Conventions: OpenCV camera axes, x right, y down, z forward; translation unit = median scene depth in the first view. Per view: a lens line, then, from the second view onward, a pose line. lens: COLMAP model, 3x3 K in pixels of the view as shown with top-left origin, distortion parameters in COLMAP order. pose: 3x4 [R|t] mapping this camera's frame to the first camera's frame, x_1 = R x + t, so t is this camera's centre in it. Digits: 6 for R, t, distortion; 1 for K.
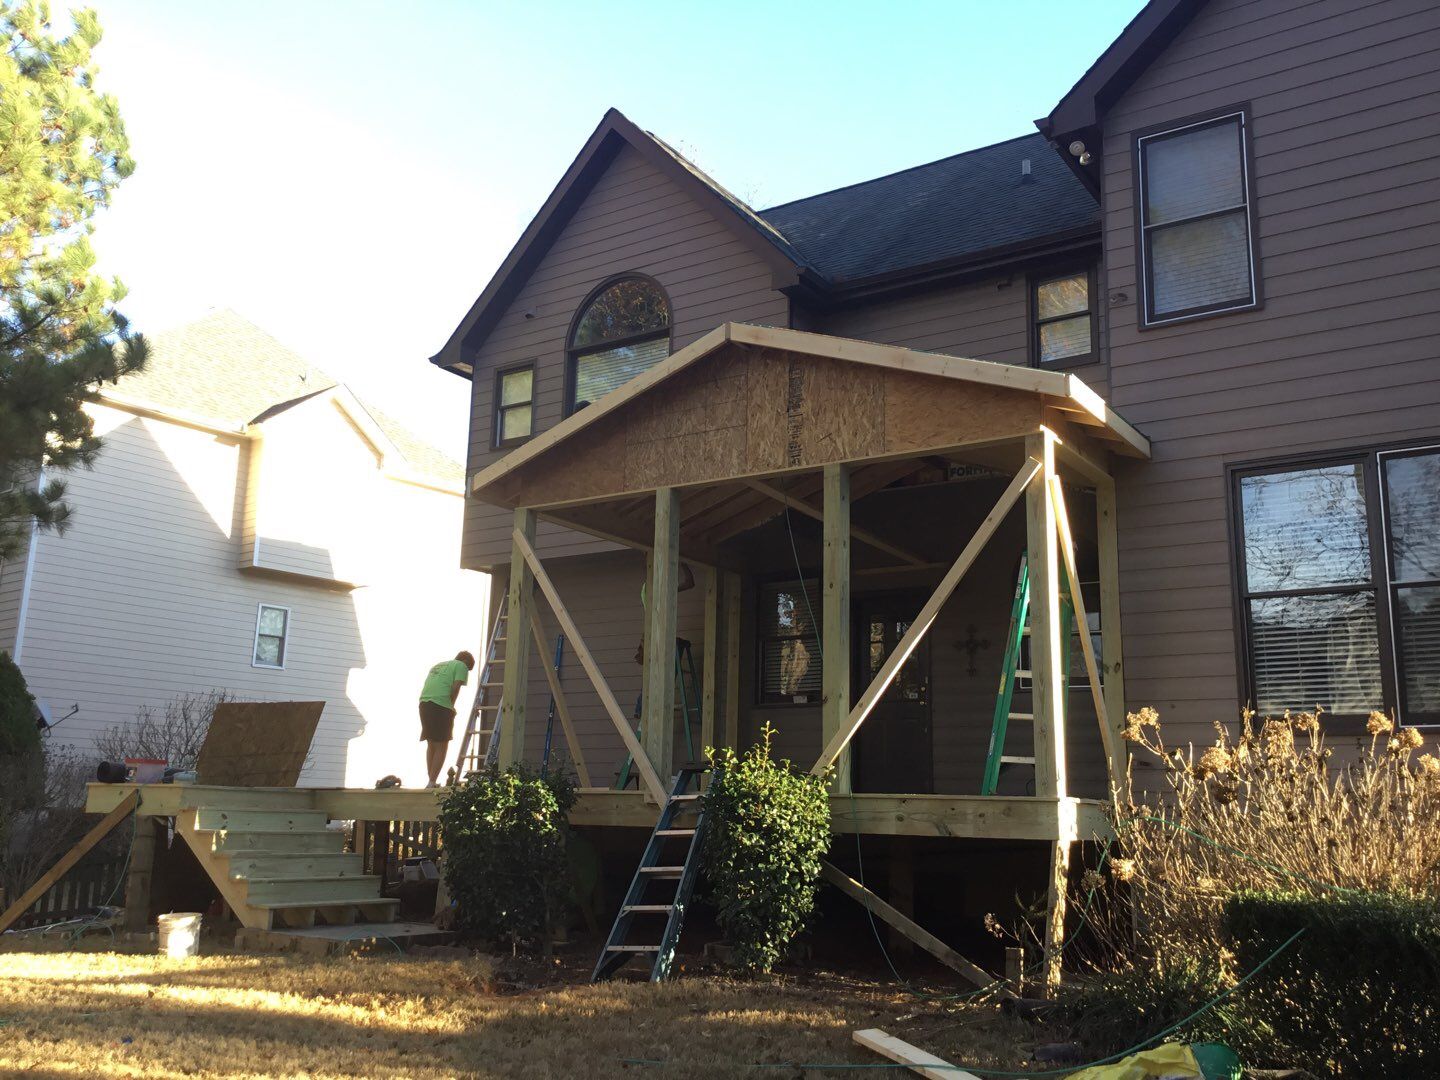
lens RADIAL K [[1307.0, 0, 713.3], [0, 1307.0, 540.8], [0, 0, 1]] dist [0.067251, -0.125575]
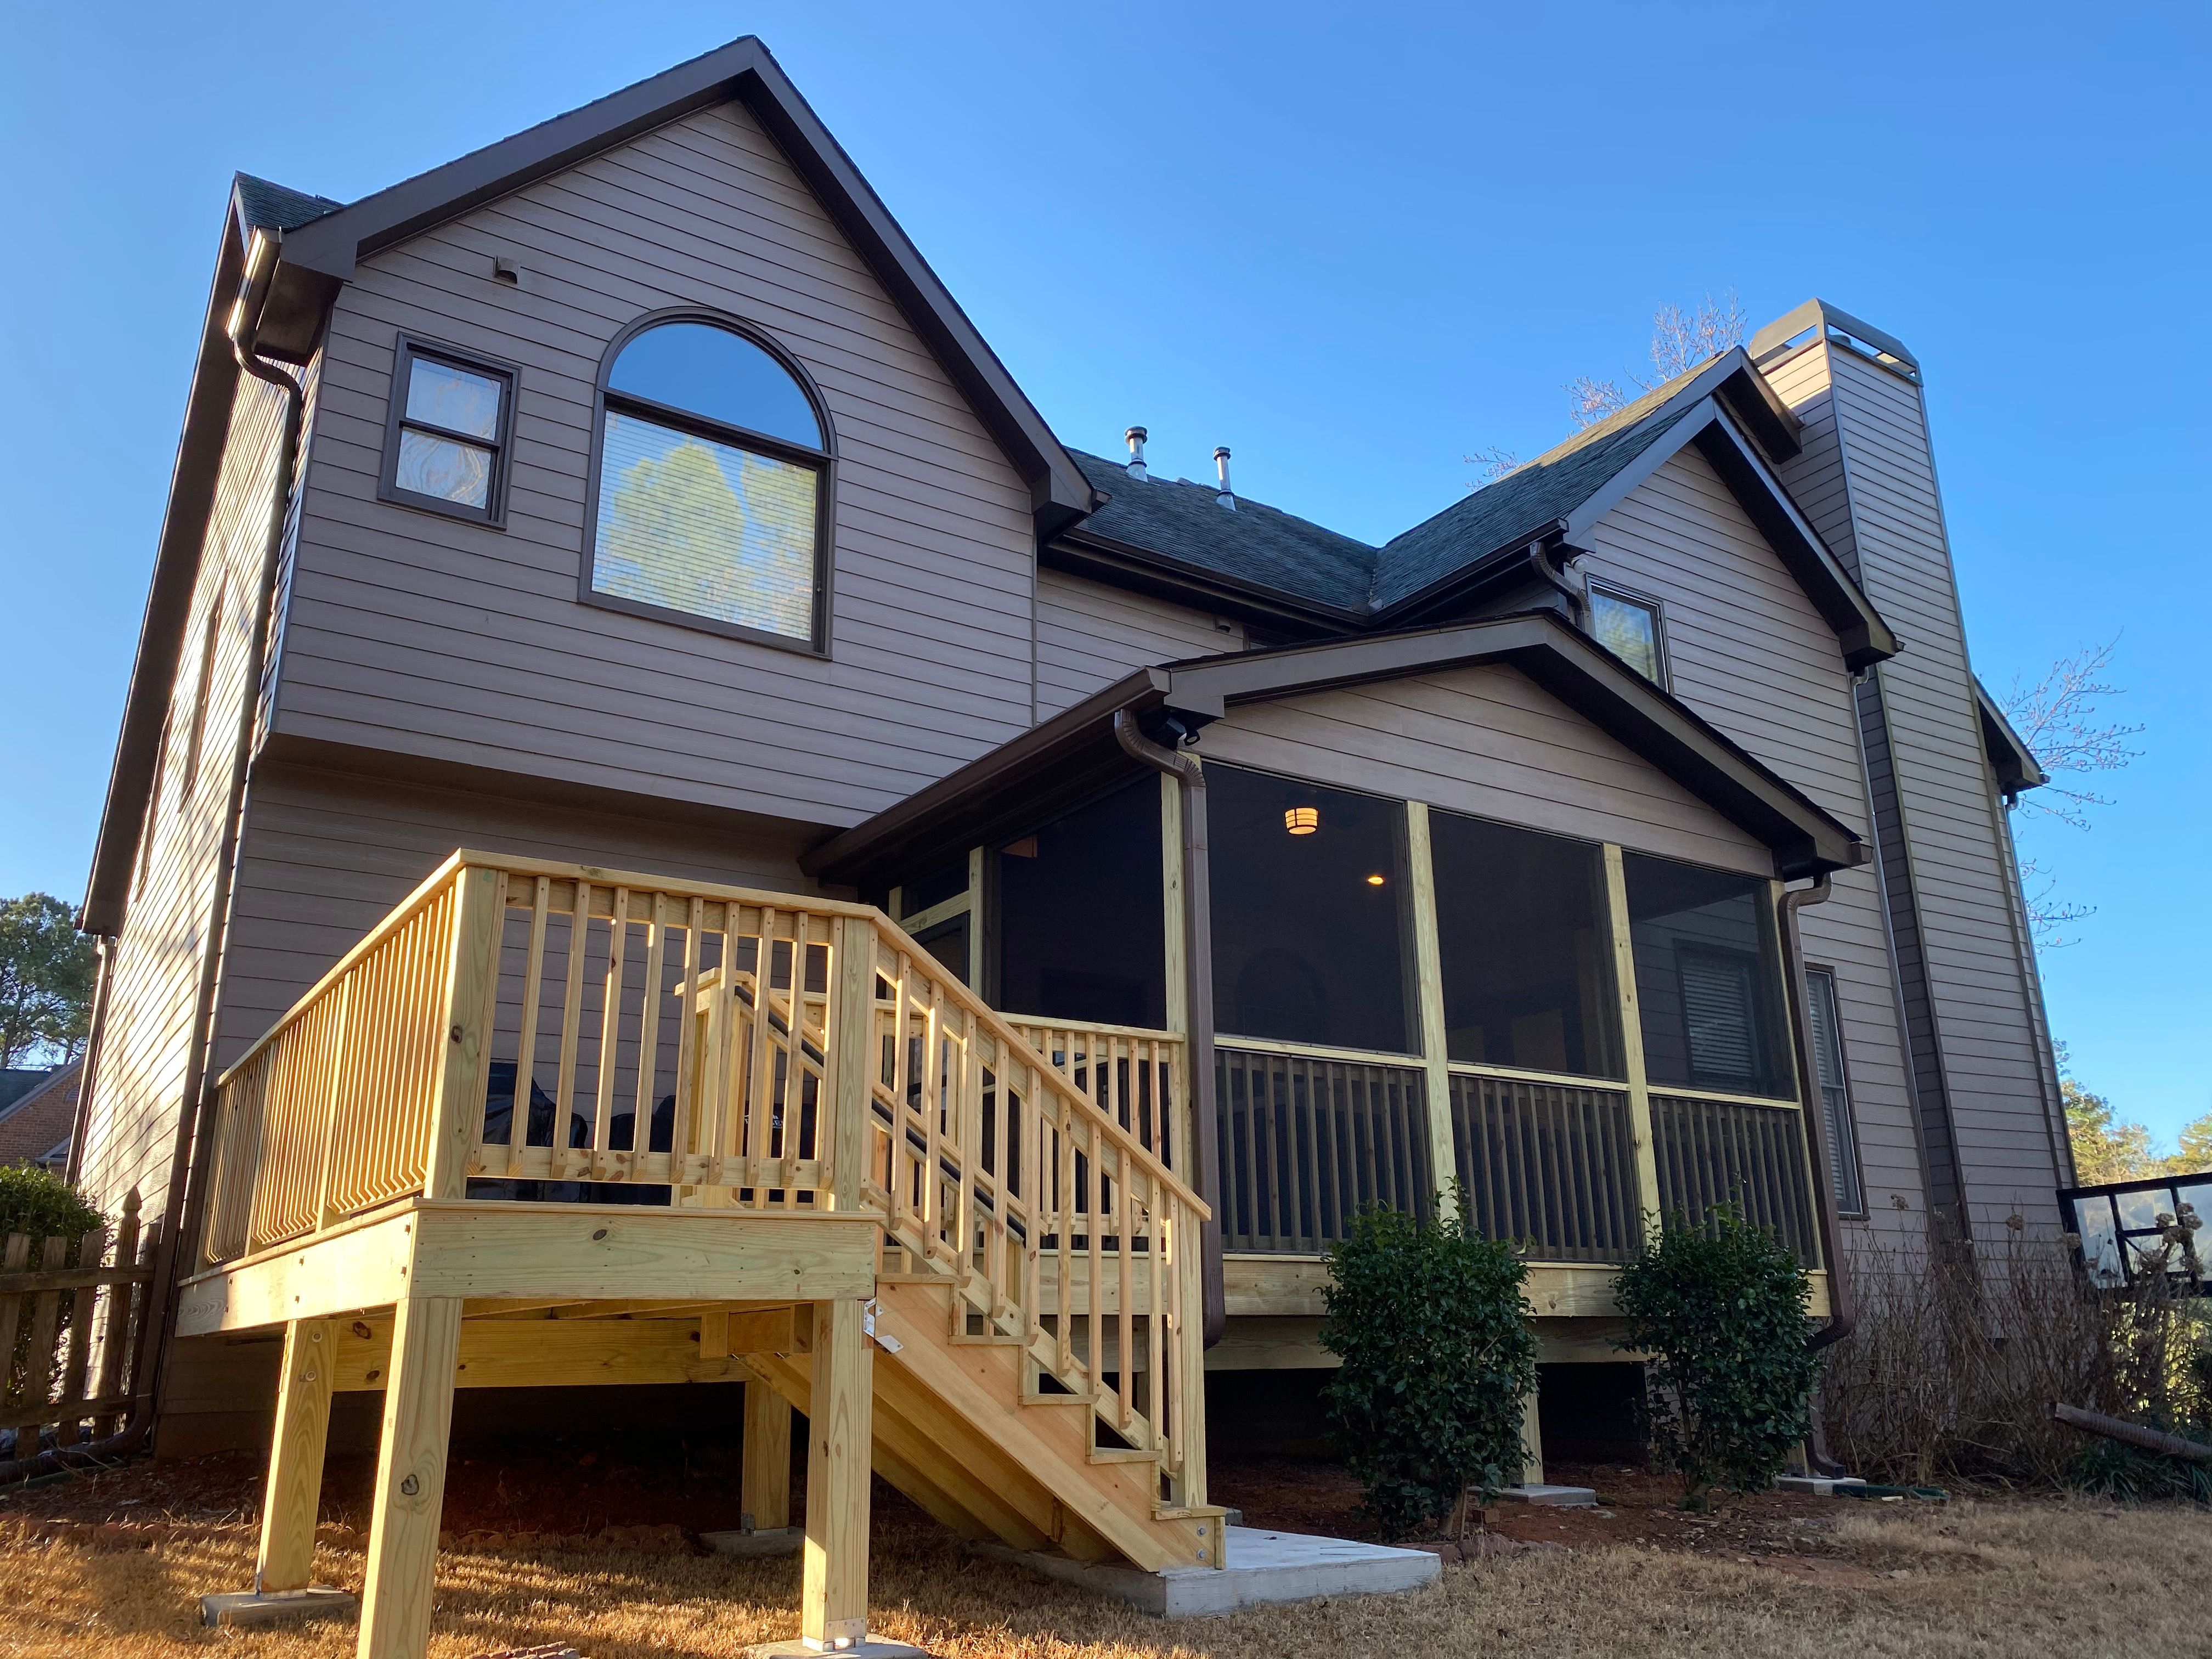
lens RADIAL K [[1700.4, 0, 1122.4], [0, 1700.4, 830.1], [0, 0, 1]] dist [0.015423, -0.025562]
pose [[0.366014, 0.245127, 0.897745, -0.720417], [-0.169131, 0.966142, -0.194847, 0.140435], [-0.915111, -0.080519, 0.395080, 0.659559]]
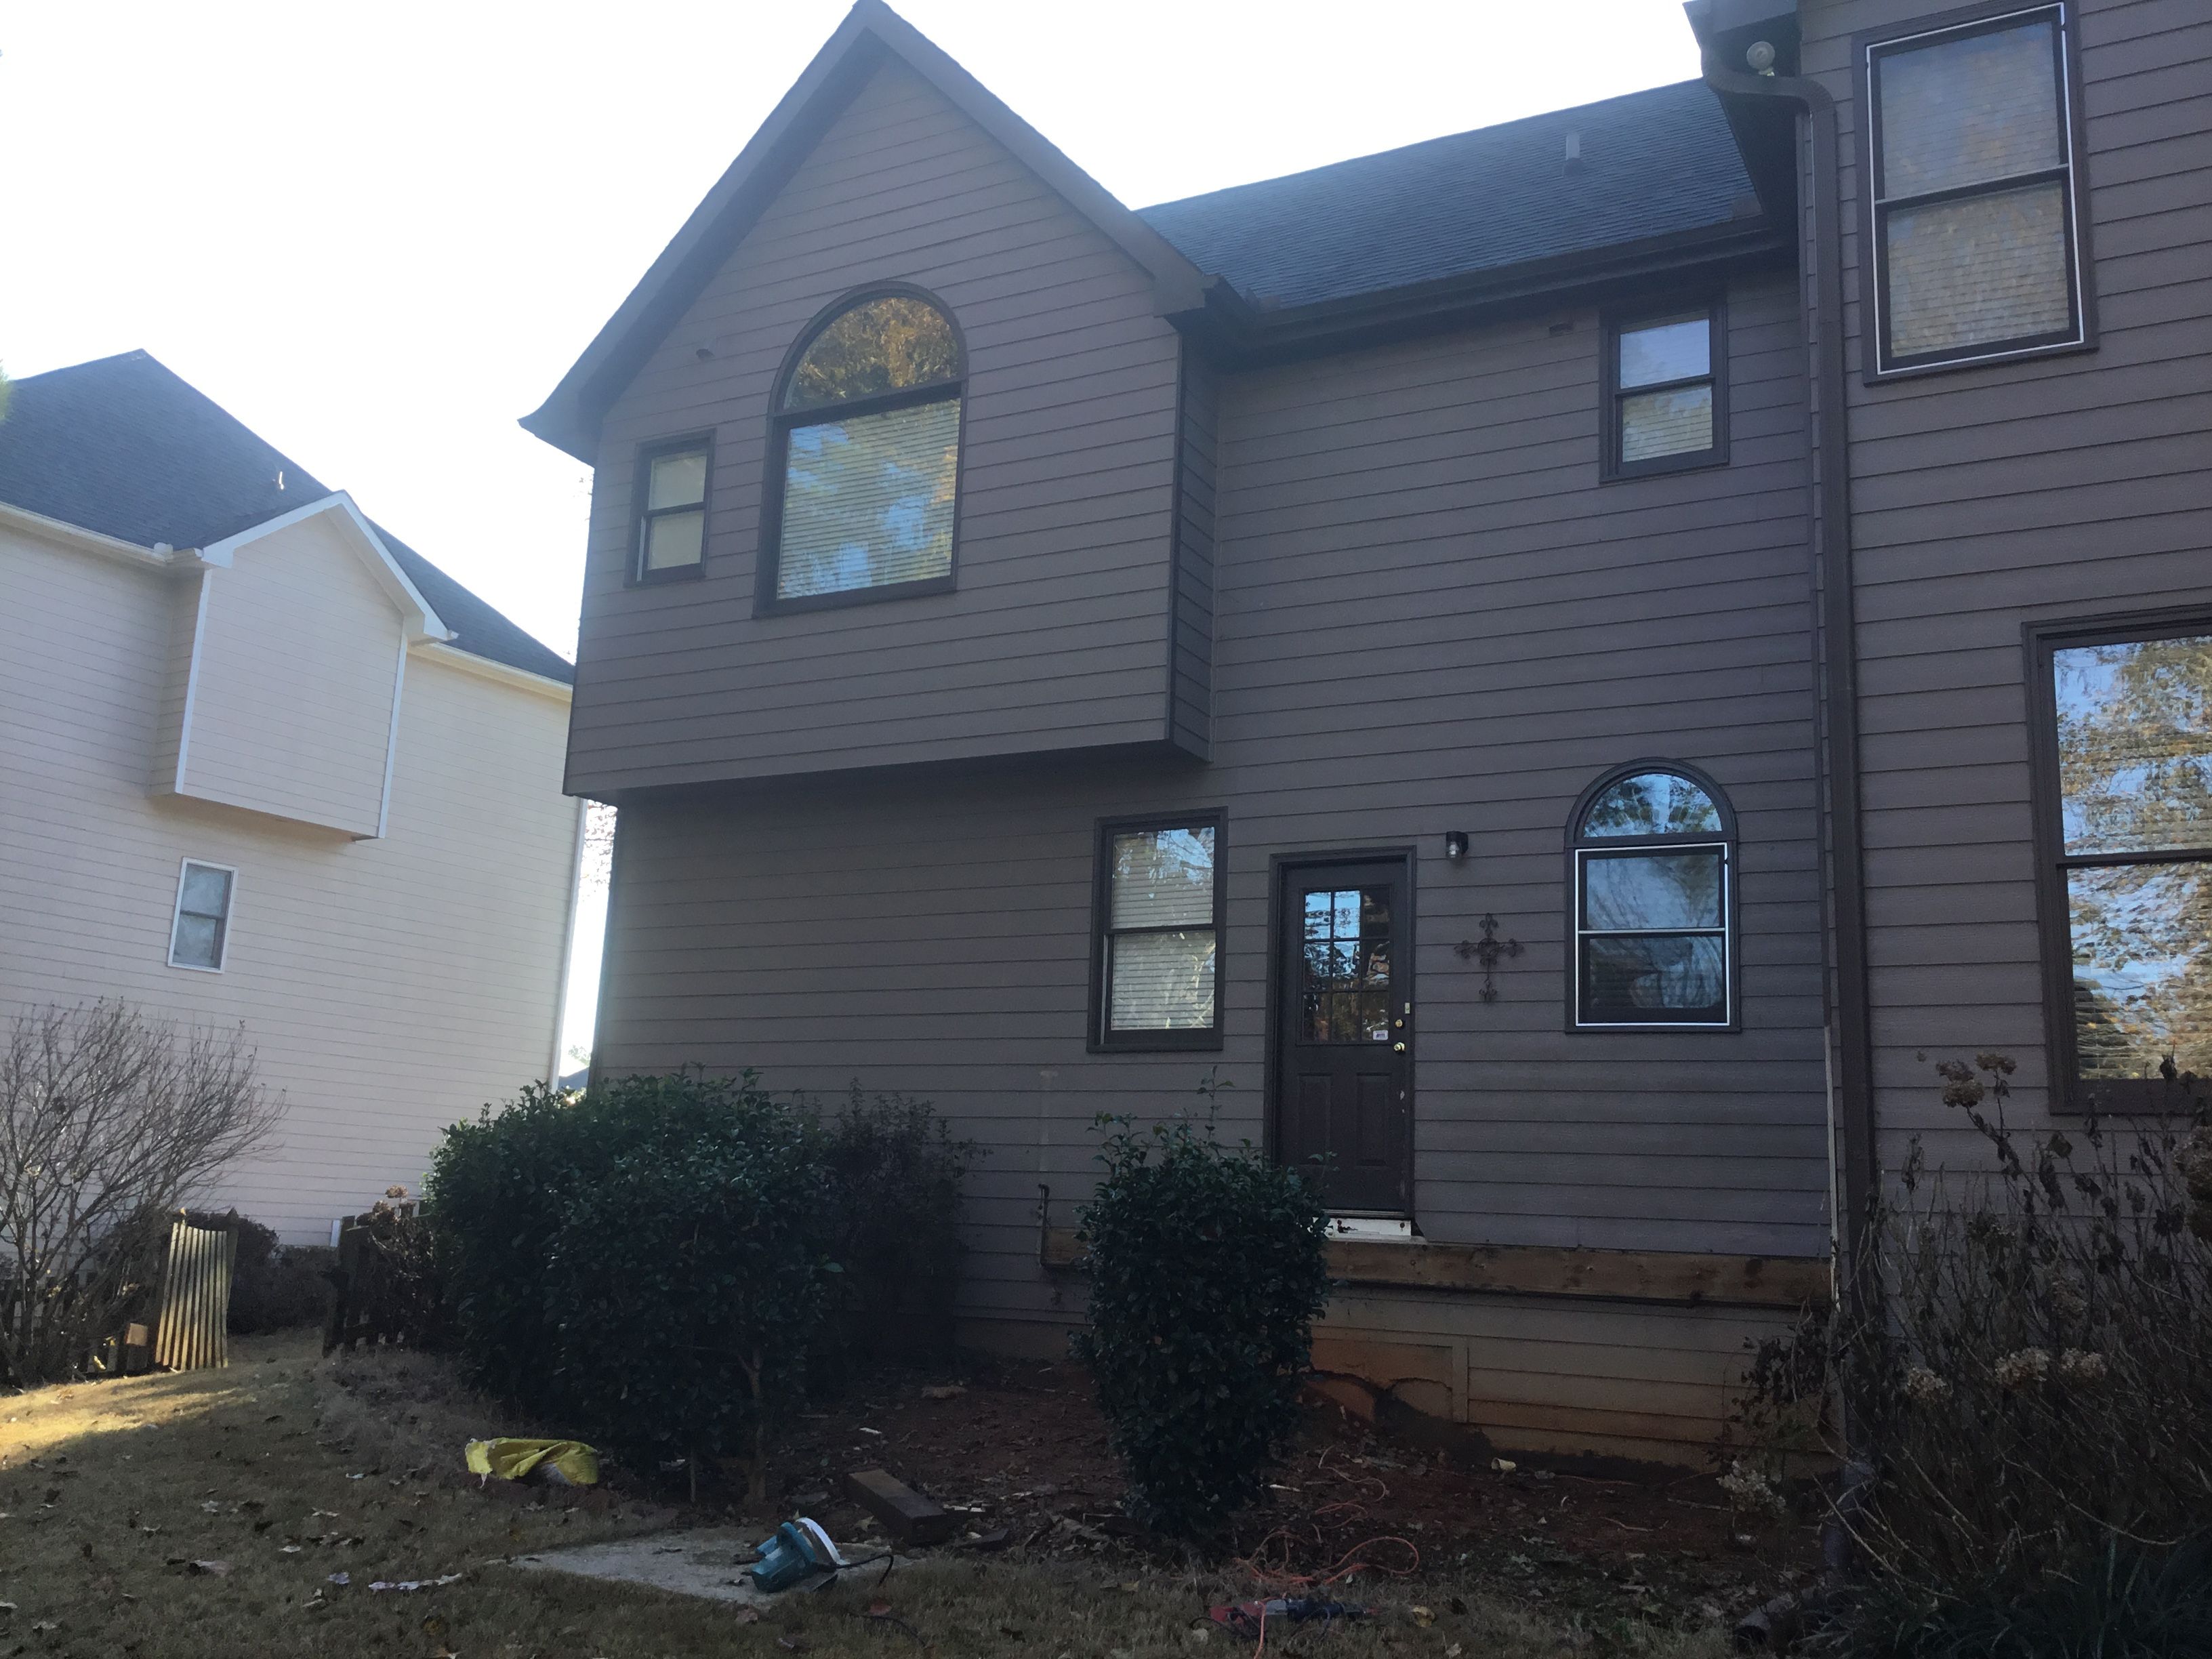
lens RADIAL K [[2009.4, 0, 1103.2], [0, 2009.4, 836.6], [0, 0, 1]] dist [0.052431, -0.086175]
pose [[0.994478, 0.035431, 0.098785, -0.059435], [-0.036654, 0.999272, 0.010595, 0.027341], [-0.098338, -0.014158, 0.995052, 0.140235]]
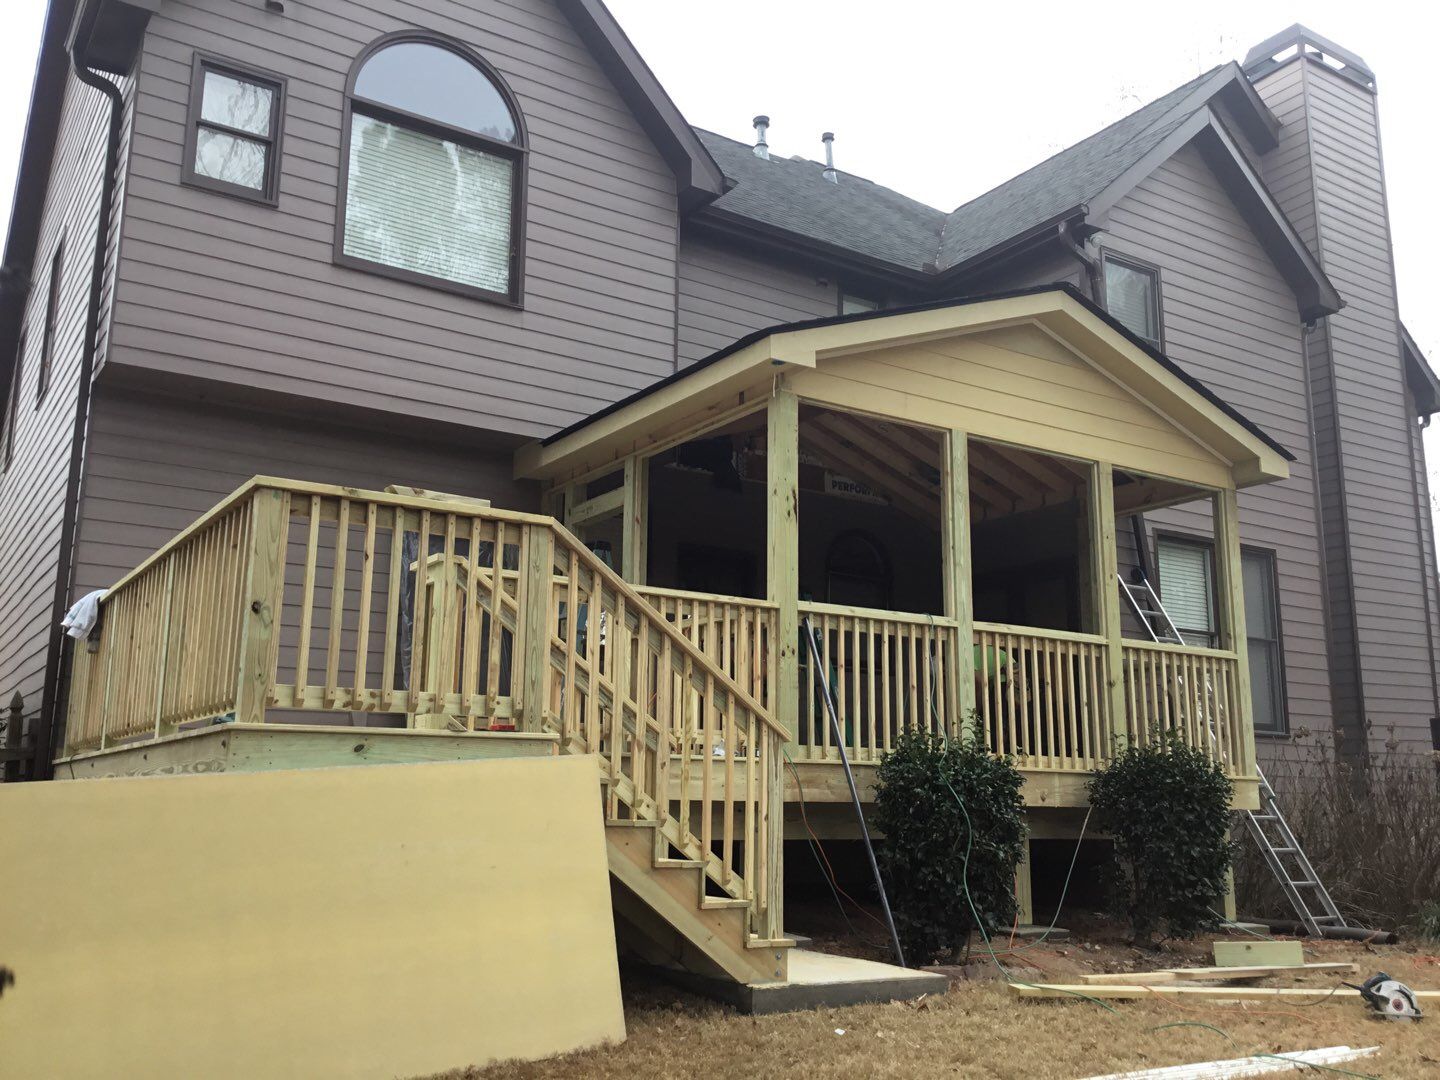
lens RADIAL K [[1307.0, 0, 729.5], [0, 1307.0, 542.2], [0, 0, 1]] dist [0.067251, -0.125575]
pose [[0.374397, 0.164315, 0.912594, -0.748703], [-0.191039, 0.976729, -0.097488, 0.127289], [-0.907376, -0.137842, 0.397075, 0.644670]]
